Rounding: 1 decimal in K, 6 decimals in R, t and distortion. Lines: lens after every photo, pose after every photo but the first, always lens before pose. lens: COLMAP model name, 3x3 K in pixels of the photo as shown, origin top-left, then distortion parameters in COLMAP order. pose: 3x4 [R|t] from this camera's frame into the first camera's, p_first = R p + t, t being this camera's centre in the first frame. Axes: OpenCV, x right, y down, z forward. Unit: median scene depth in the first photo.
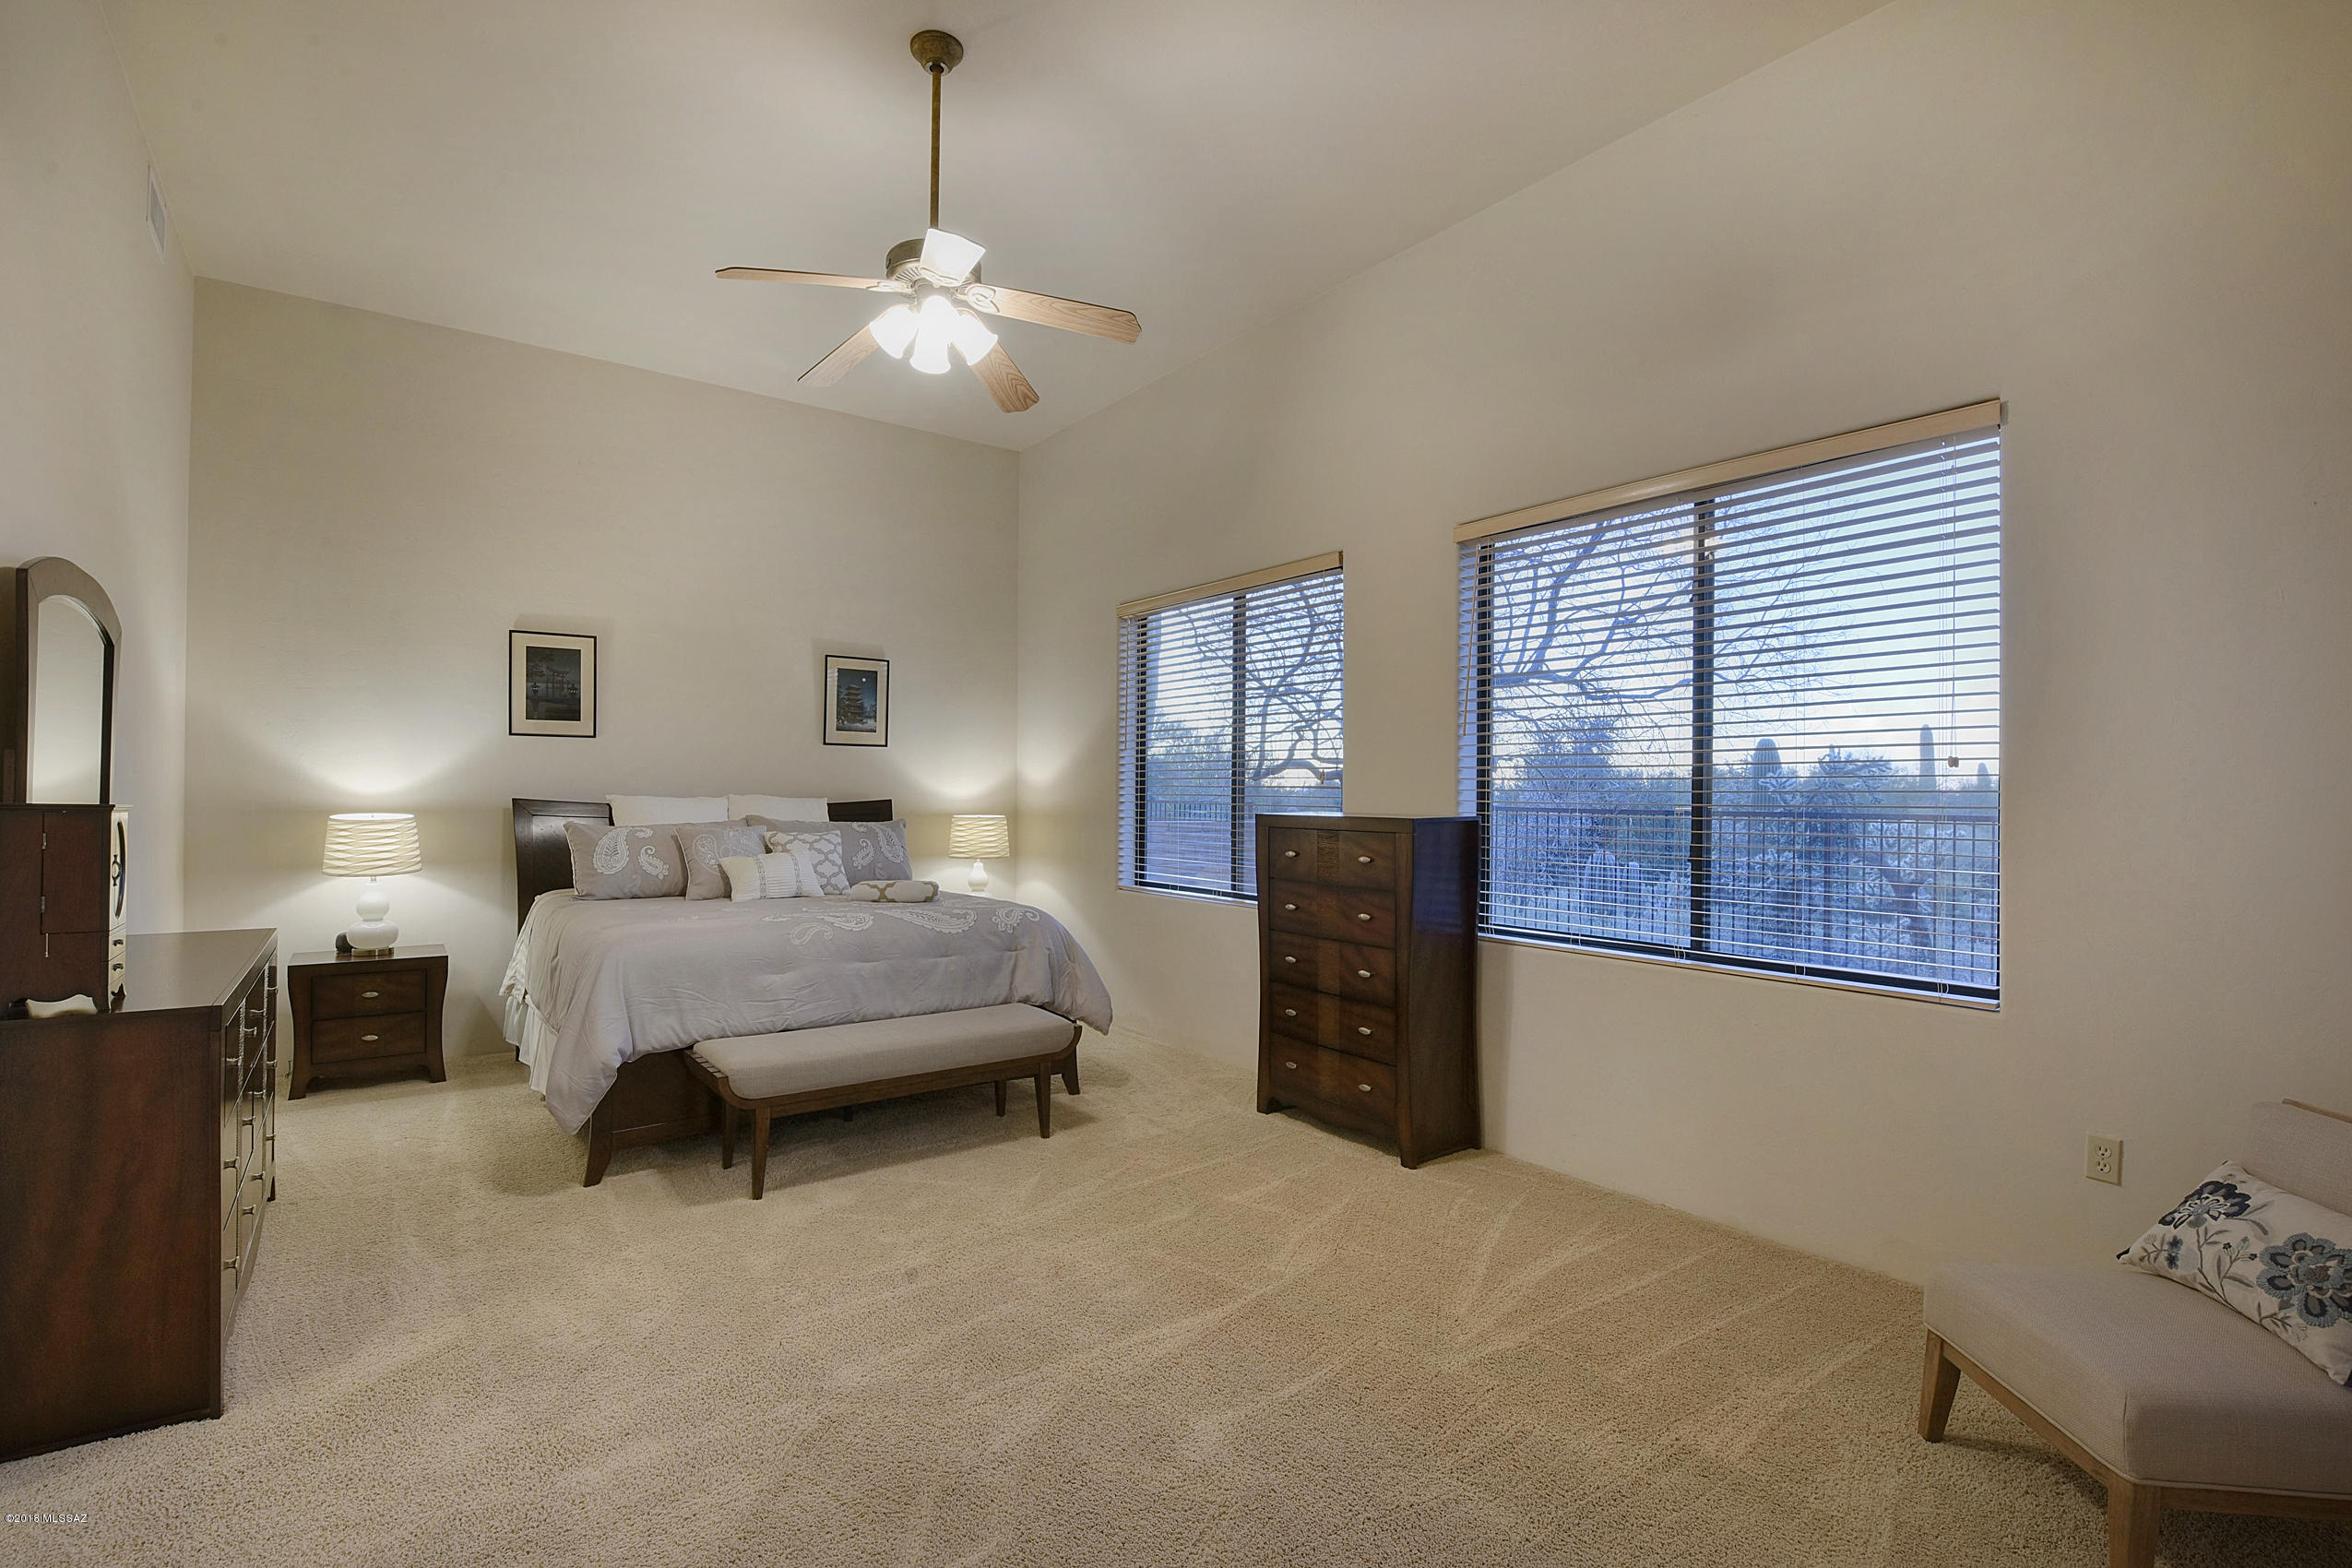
lens RADIAL K [[1085.3, 0, 1219.0], [0, 1085.3, 784.0], [0, 0, 1]] dist [-0.002820, -0.007171]
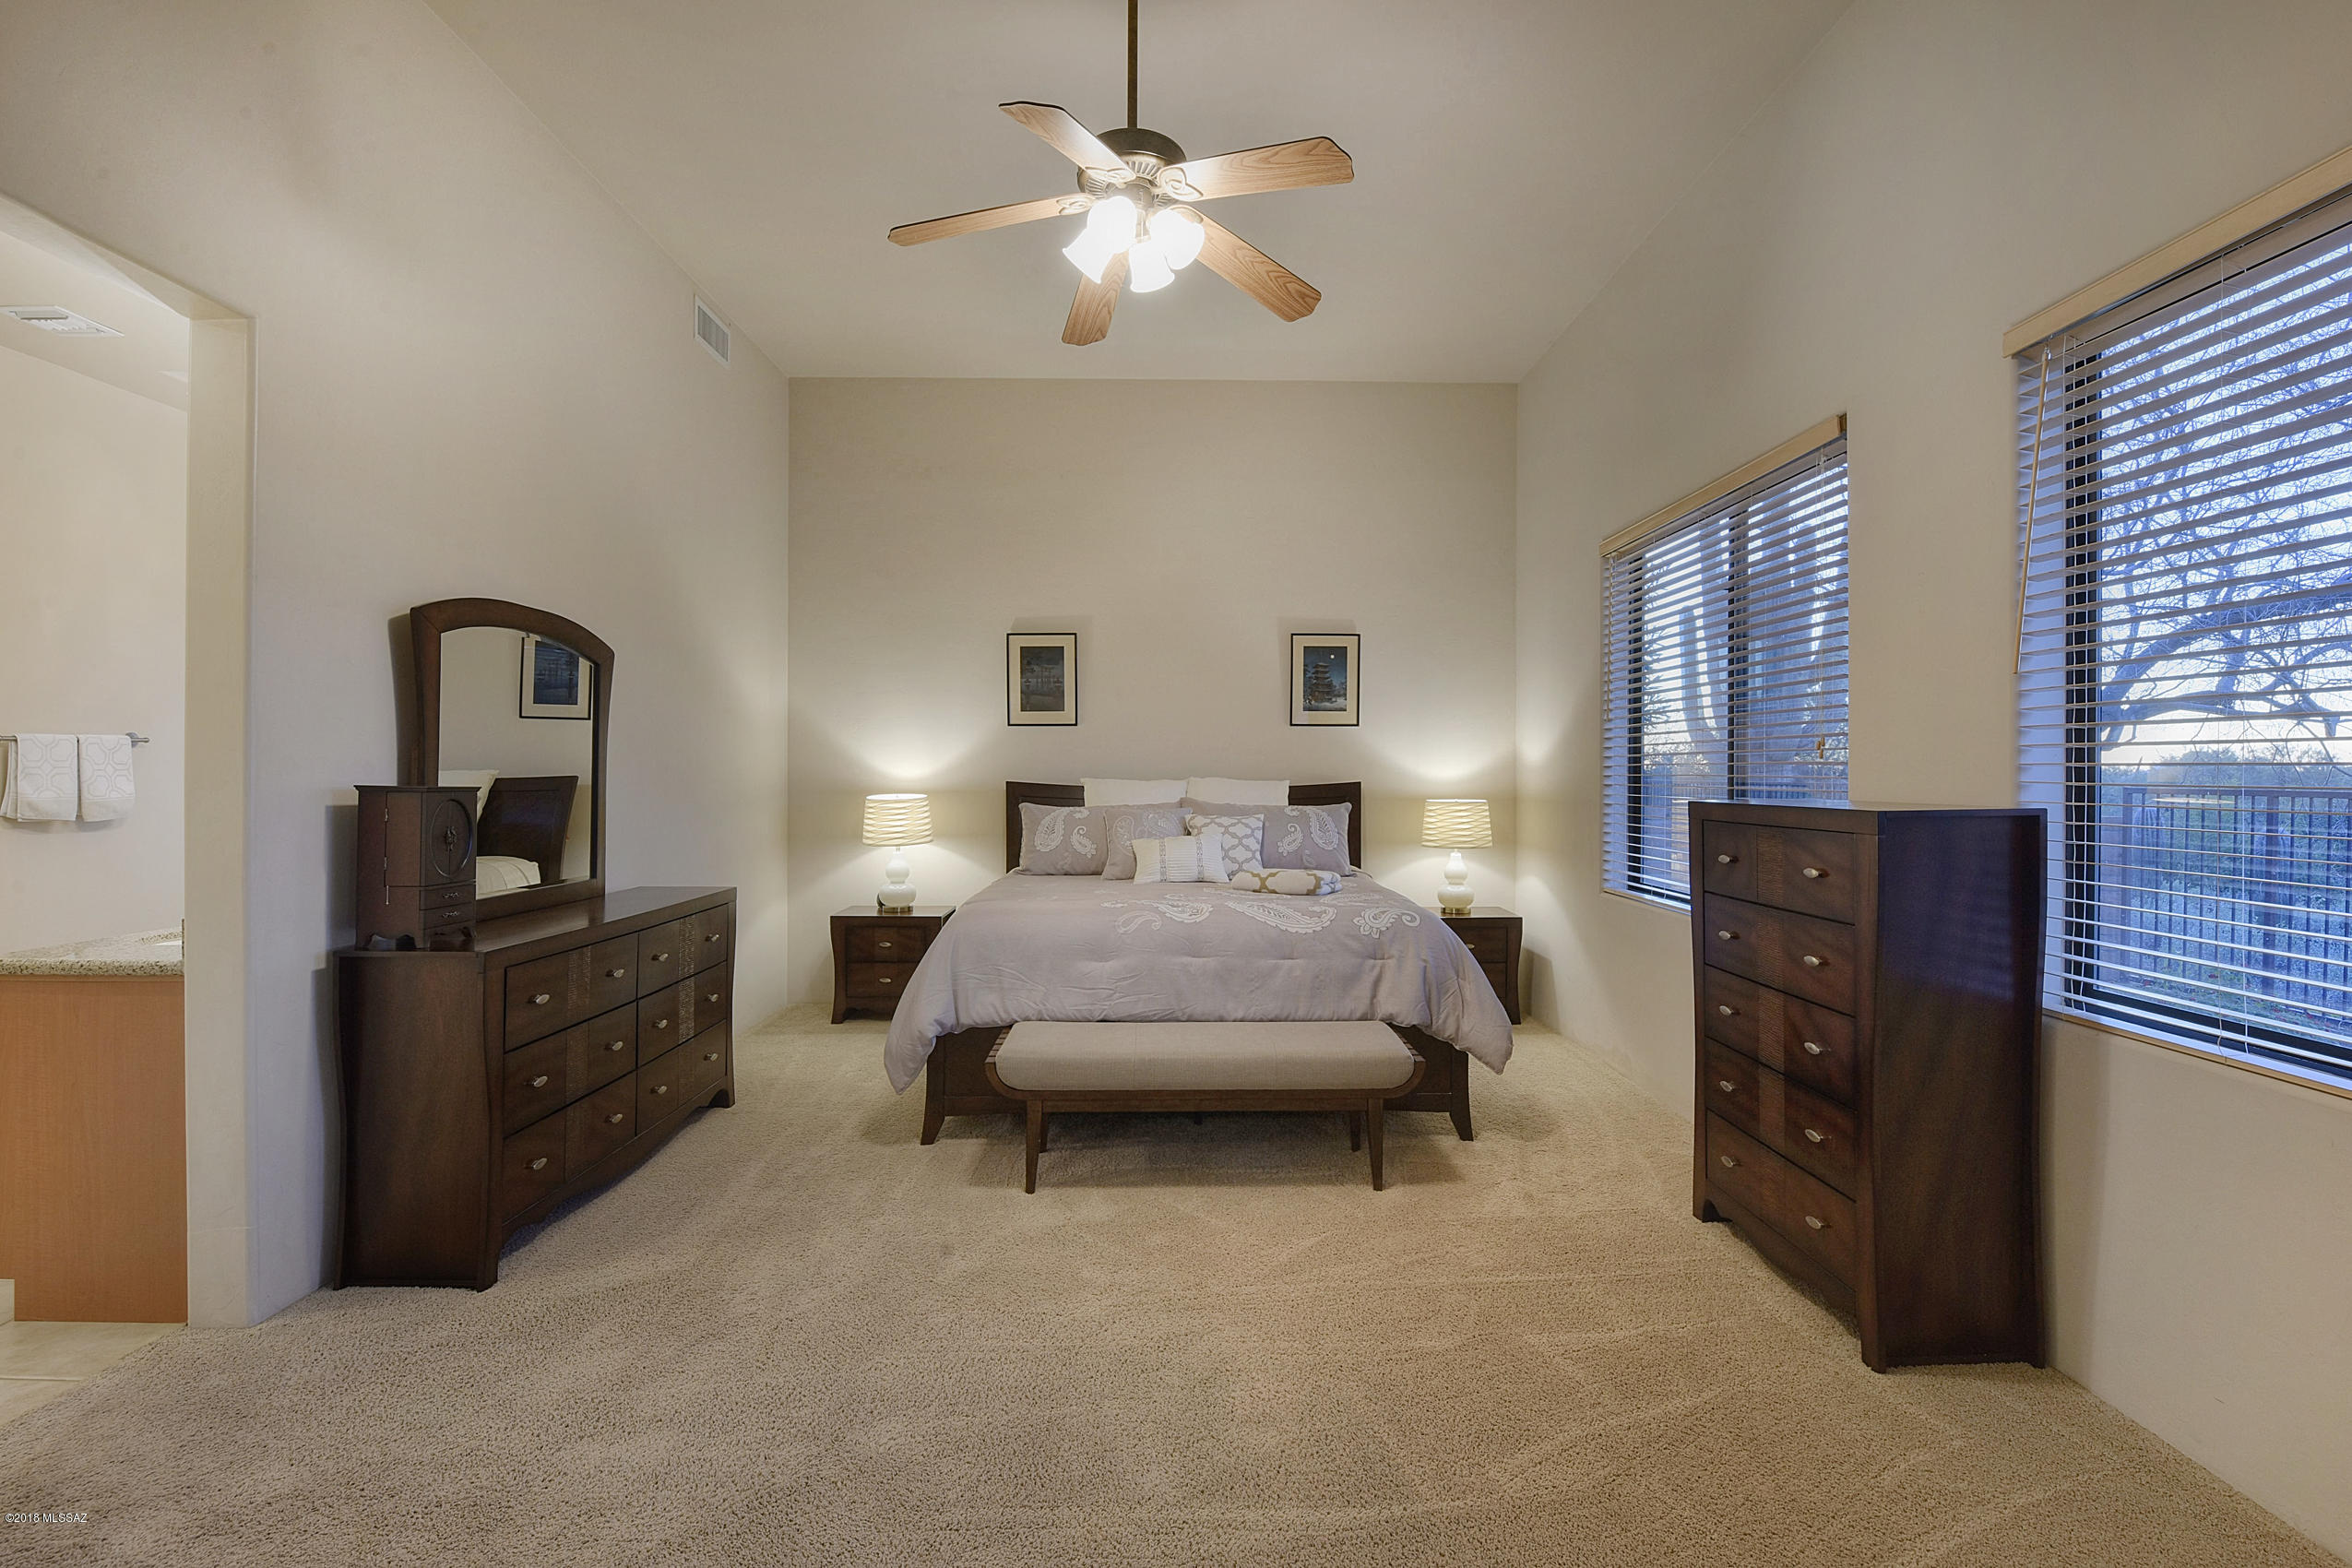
lens RADIAL K [[1085.3, 0, 1173.5], [0, 1085.3, 774.7], [0, 0, 1]] dist [-0.002820, -0.007171]
pose [[0.800382, -0.005458, -0.599466, 0.203051], [0.009751, 0.999945, 0.003915, 0.004323], [0.599411, -0.008979, 0.800391, 0.234357]]
